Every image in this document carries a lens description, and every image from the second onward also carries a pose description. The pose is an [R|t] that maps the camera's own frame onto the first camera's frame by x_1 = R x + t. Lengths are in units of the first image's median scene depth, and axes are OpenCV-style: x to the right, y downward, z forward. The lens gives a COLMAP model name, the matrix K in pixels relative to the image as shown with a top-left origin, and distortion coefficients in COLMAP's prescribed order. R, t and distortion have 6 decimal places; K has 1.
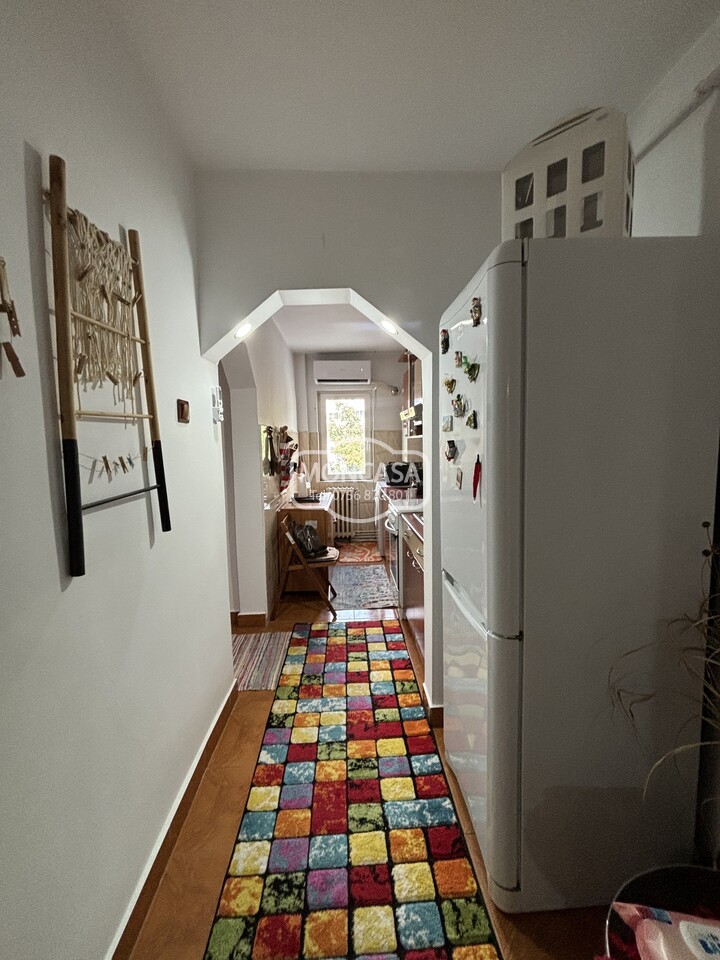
lens RADIAL K [[385.1, 0, 357.9], [0, 385.1, 478.5], [0, 0, 1]] dist [-0.010915, 0.001747]
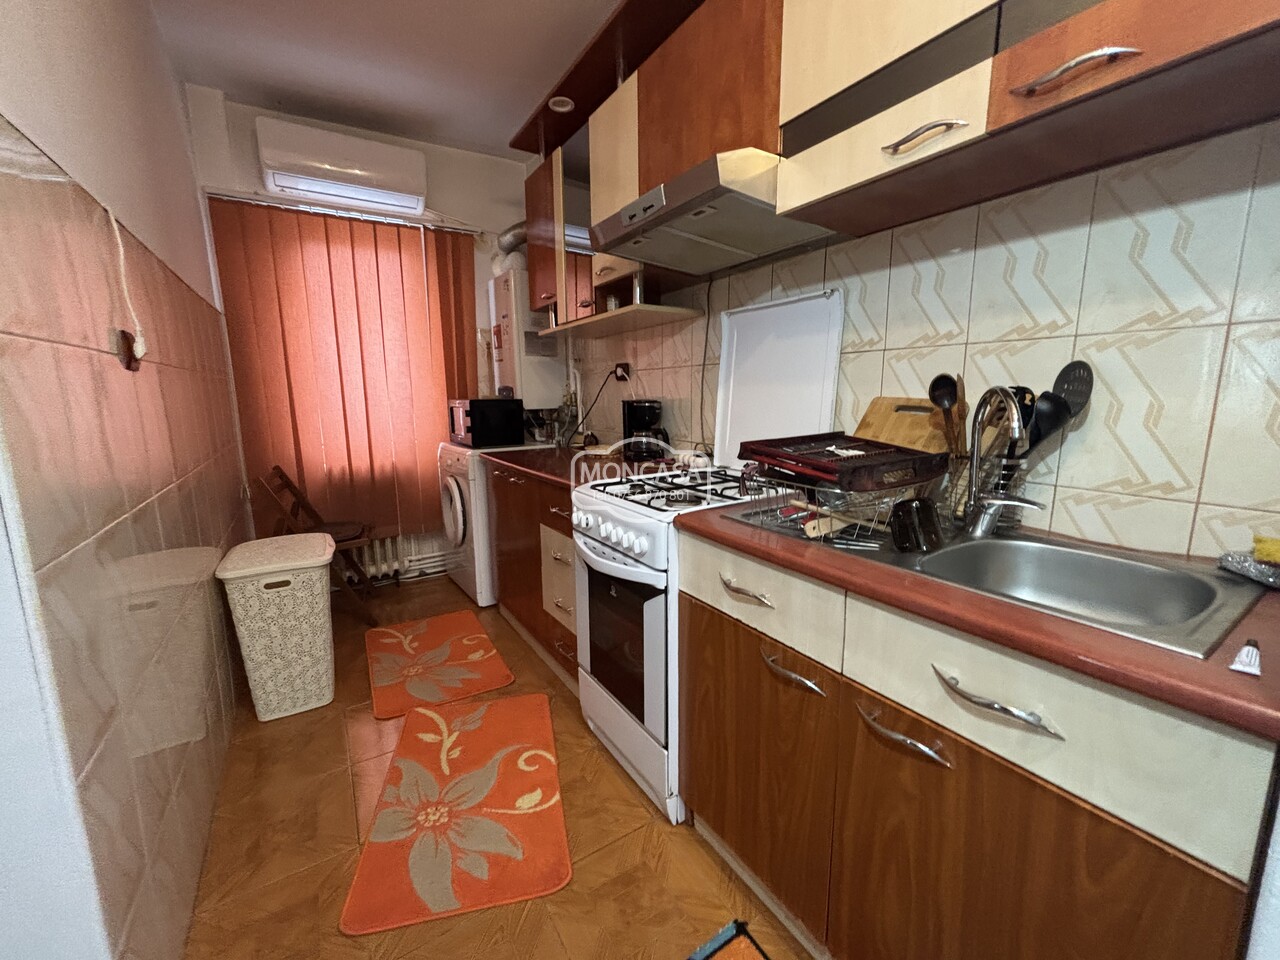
lens RADIAL K [[513.4, 0, 649.8], [0, 513.4, 475.4], [0, 0, 1]] dist [-0.010915, 0.001747]
pose [[0.856834, -0.076329, 0.509911, -0.104314], [0.043966, 0.996196, 0.075242, 0.021936], [-0.513715, -0.042051, 0.856930, 0.618509]]
